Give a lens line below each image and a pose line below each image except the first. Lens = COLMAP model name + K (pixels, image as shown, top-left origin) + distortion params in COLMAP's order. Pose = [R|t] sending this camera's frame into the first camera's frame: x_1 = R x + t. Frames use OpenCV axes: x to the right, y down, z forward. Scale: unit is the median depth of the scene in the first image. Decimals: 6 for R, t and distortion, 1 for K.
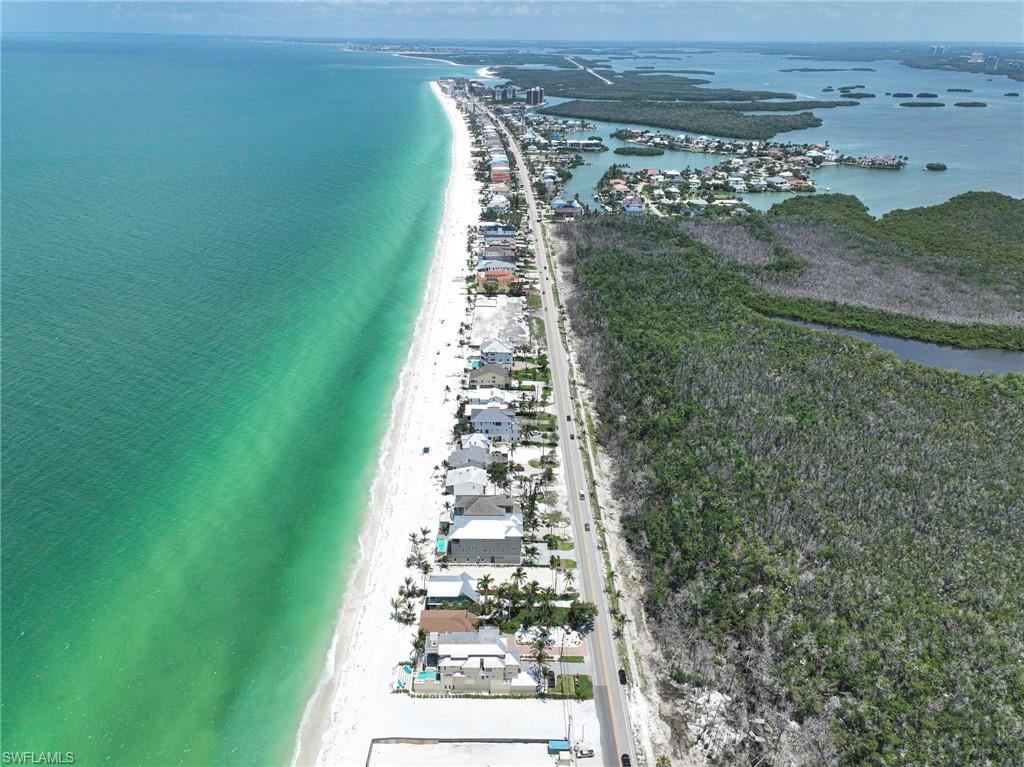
lens RADIAL K [[718.7, 0, 512.0], [0, 718.7, 387.4], [0, 0, 1]] dist [0.009170, 0.026378]
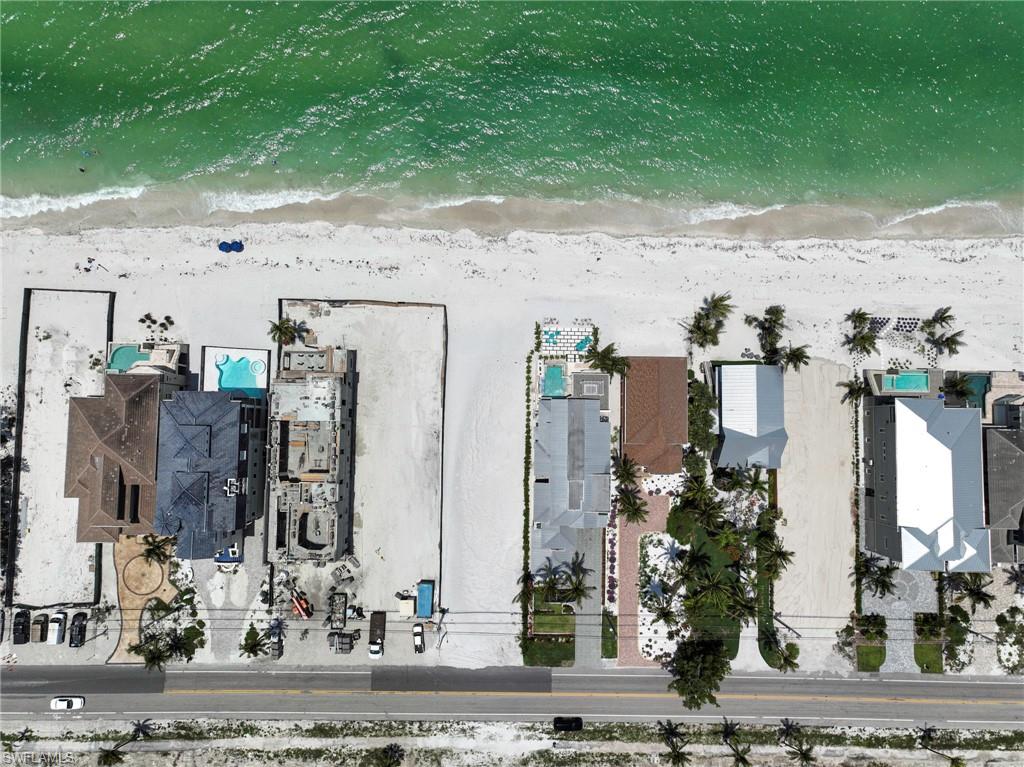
lens RADIAL K [[718.7, 0, 511.9], [0, 718.7, 380.8], [0, 0, 1]] dist [0.009170, 0.026378]
pose [[-0.022401, 0.997222, -0.071039, -0.035829], [-0.451980, 0.053279, 0.890435, -0.046536], [0.891747, 0.052055, 0.449531, 0.336219]]
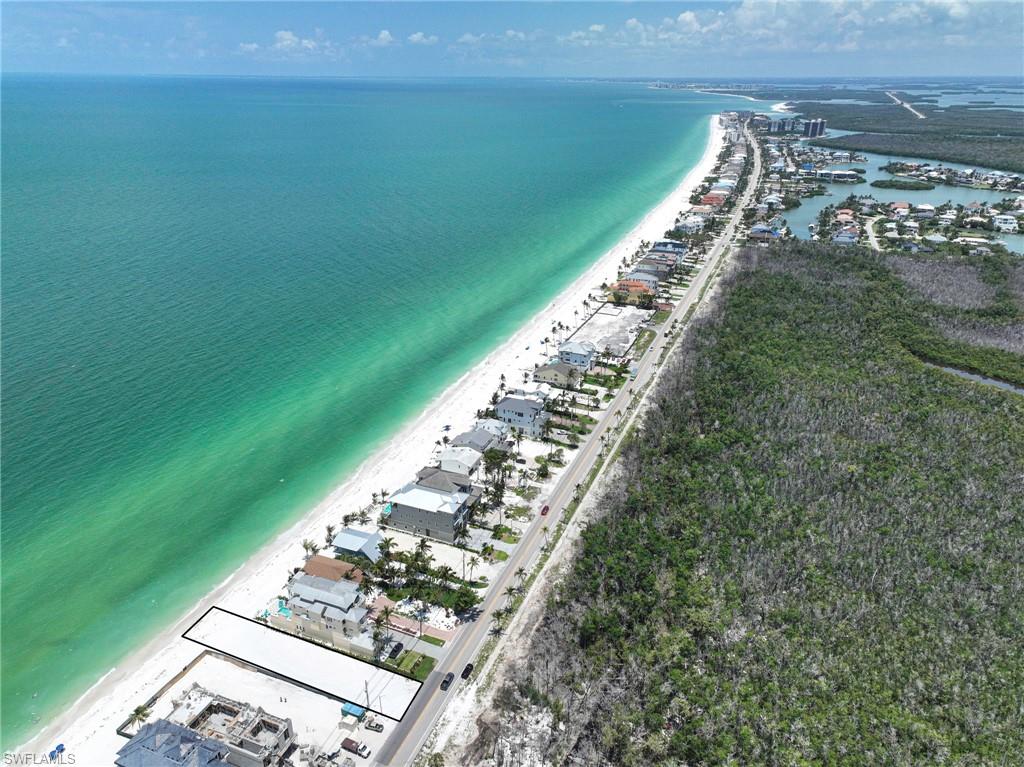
lens RADIAL K [[718.7, 0, 510.0], [0, 718.7, 383.5], [0, 0, 1]] dist [0.009170, 0.026378]
pose [[0.921594, 0.147324, -0.359110, 0.233512], [-0.165318, 0.986043, -0.019738, 0.023212], [0.351190, 0.077558, 0.933087, 0.062994]]
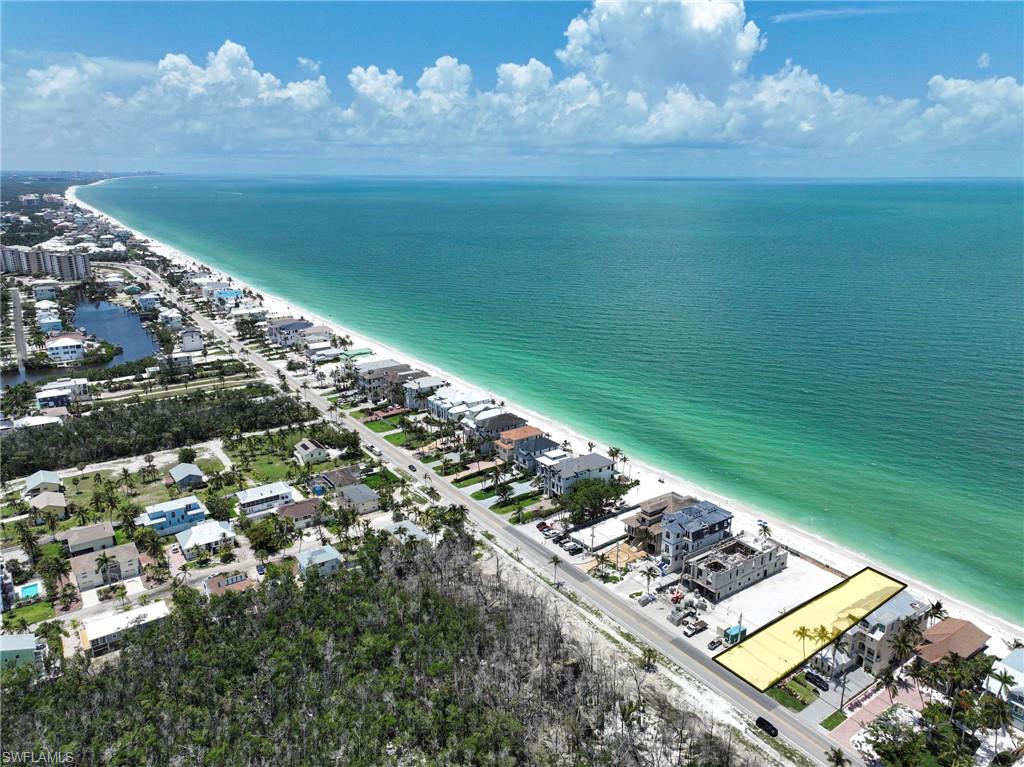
lens RADIAL K [[718.7, 0, 510.7], [0, 718.7, 380.2], [0, 0, 1]] dist [0.009170, 0.026378]
pose [[-0.821913, 0.147103, -0.550290, 0.351801], [-0.260411, 0.762170, 0.592692, -0.116396], [0.506602, 0.630443, -0.588130, 0.523641]]
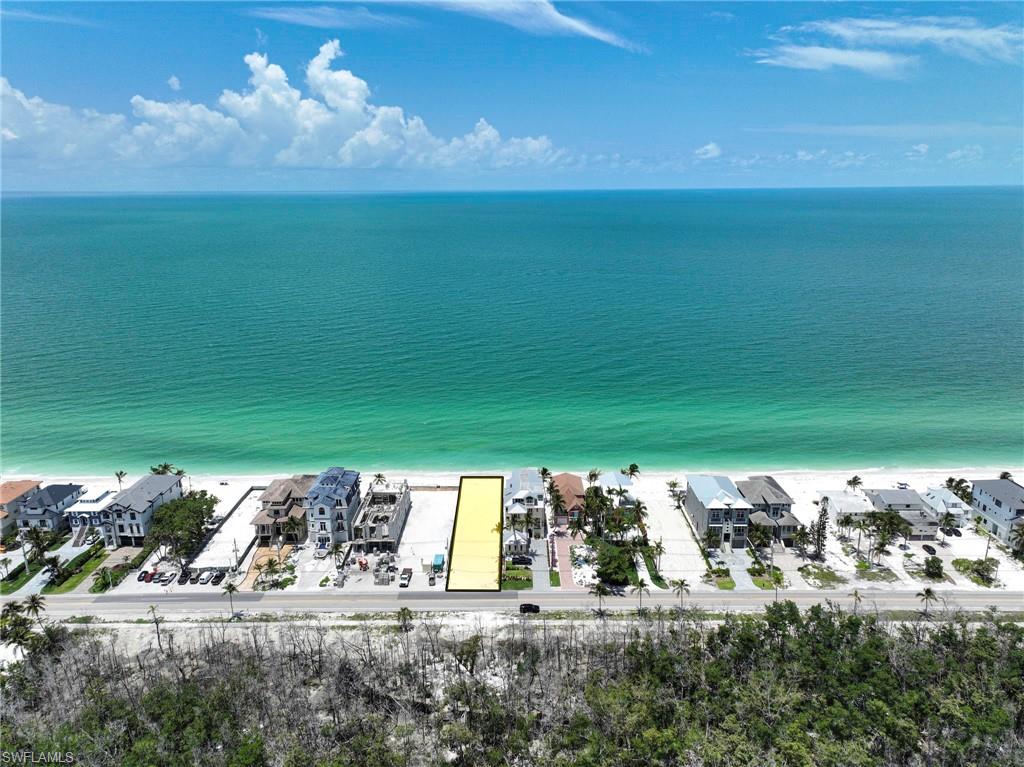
lens RADIAL K [[718.7, 0, 509.5], [0, 718.7, 376.2], [0, 0, 1]] dist [0.009170, 0.026378]
pose [[-0.013104, 0.247822, -0.968717, 0.428890], [-0.435212, 0.870807, 0.228662, -0.003499], [0.900232, 0.424594, 0.096444, 0.382159]]
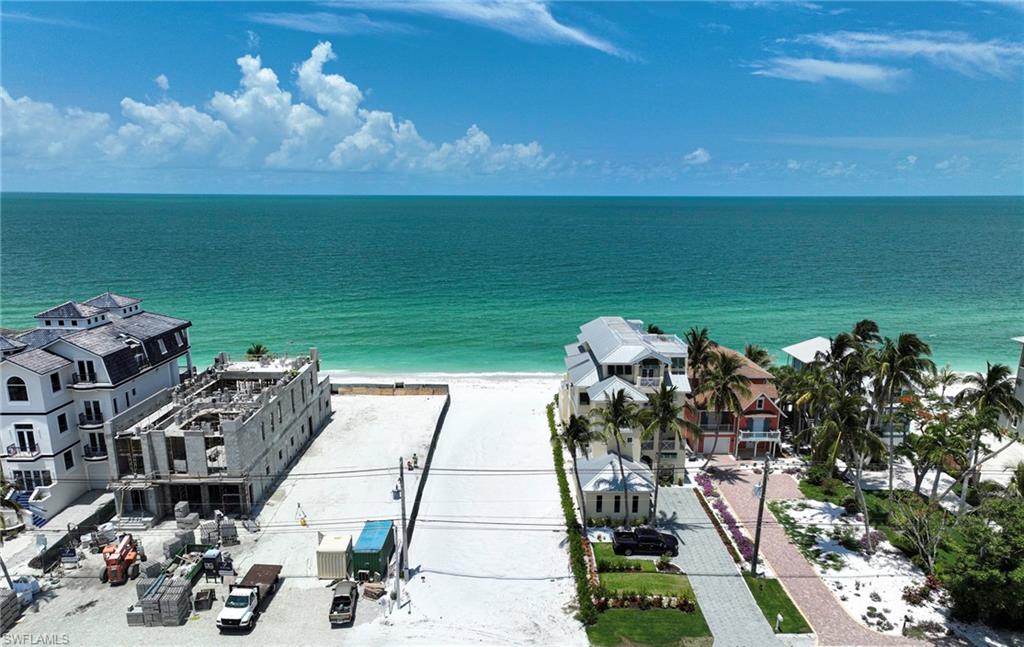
lens RADIAL K [[726.6, 0, 511.8], [0, 726.6, 368.3], [0, 0, 1]] dist [0.024774, -0.011211]
pose [[-0.000261, 0.225285, -0.974293, 0.154387], [-0.447010, 0.871507, 0.201638, 0.148597], [0.894529, 0.435572, 0.100477, 0.429025]]
